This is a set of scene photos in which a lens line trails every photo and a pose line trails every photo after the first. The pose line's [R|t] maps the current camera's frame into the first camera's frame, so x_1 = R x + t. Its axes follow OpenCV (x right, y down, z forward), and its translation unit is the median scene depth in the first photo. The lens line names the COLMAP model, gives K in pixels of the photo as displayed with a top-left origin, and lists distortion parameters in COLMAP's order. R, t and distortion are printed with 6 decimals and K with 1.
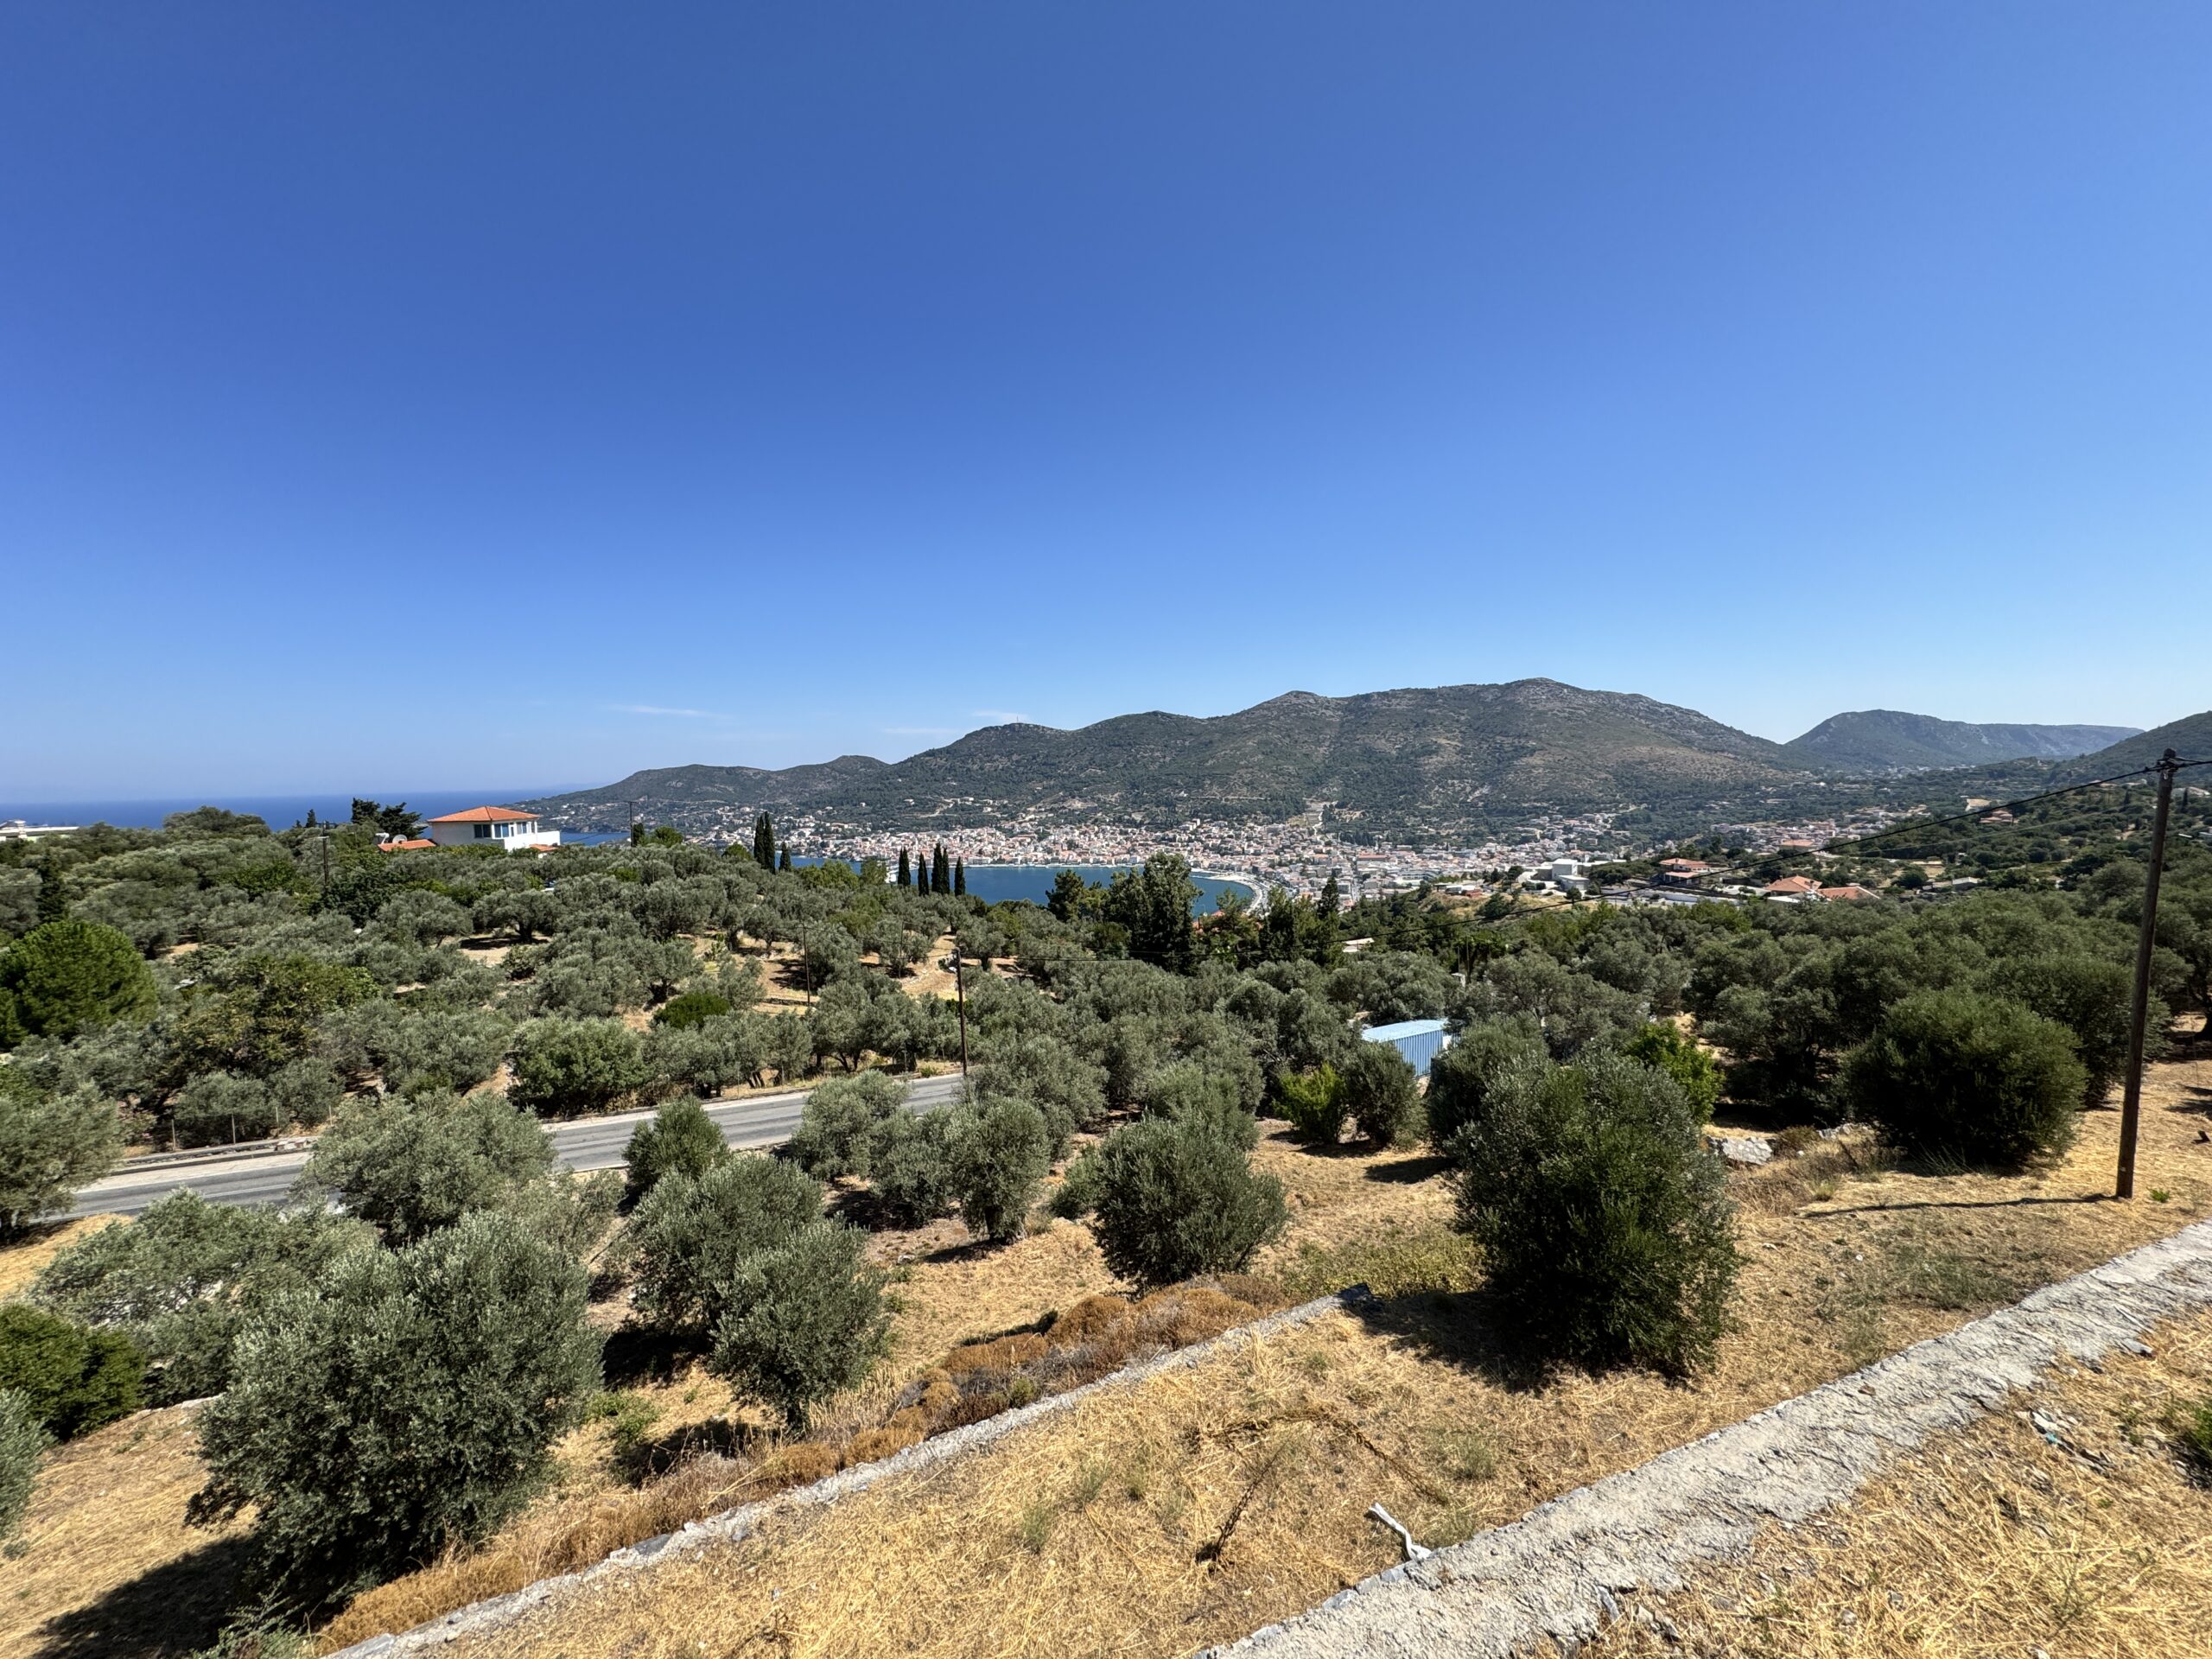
lens RADIAL K [[884.6, 0, 1104.0], [0, 884.6, 834.9], [0, 0, 1]] dist [-0.001306, 0.000155]
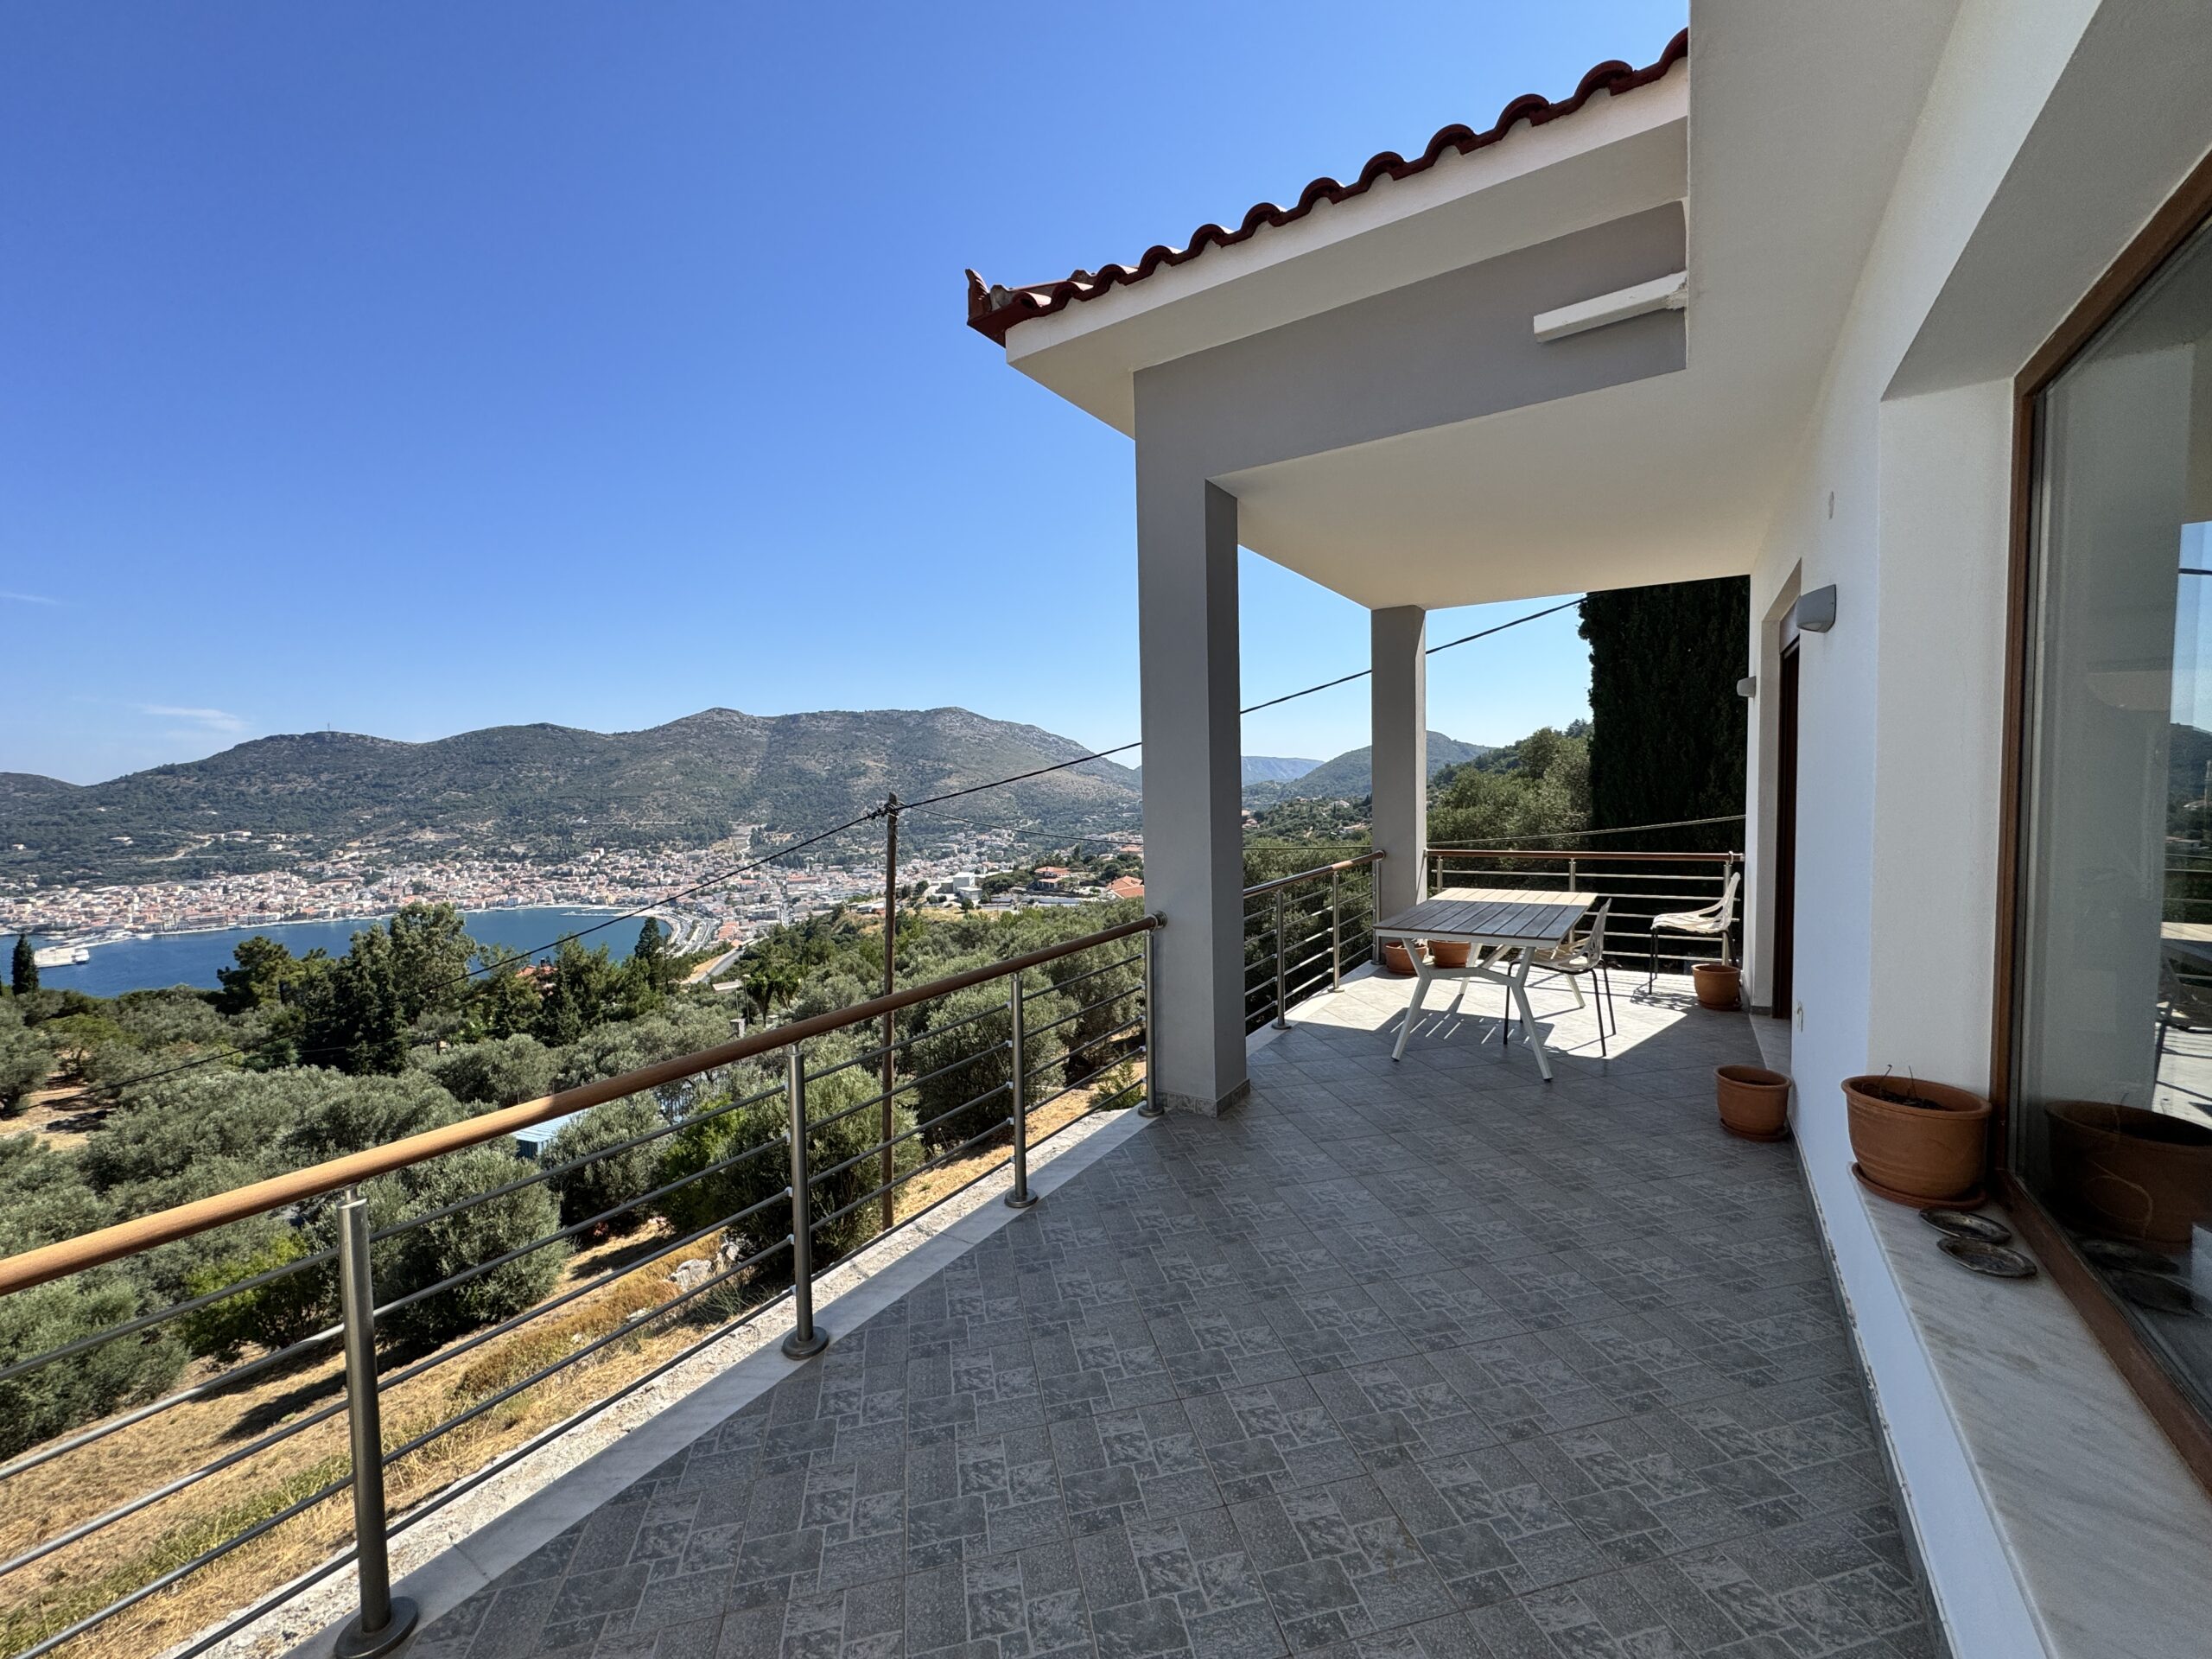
lens RADIAL K [[884.6, 0, 1104.9], [0, 884.6, 814.9], [0, 0, 1]] dist [-0.001306, 0.000155]
pose [[0.813171, -0.020092, 0.581678, 0.179976], [0.047034, 0.998404, -0.031266, -0.007332], [-0.580122, 0.052783, 0.812818, 0.028501]]
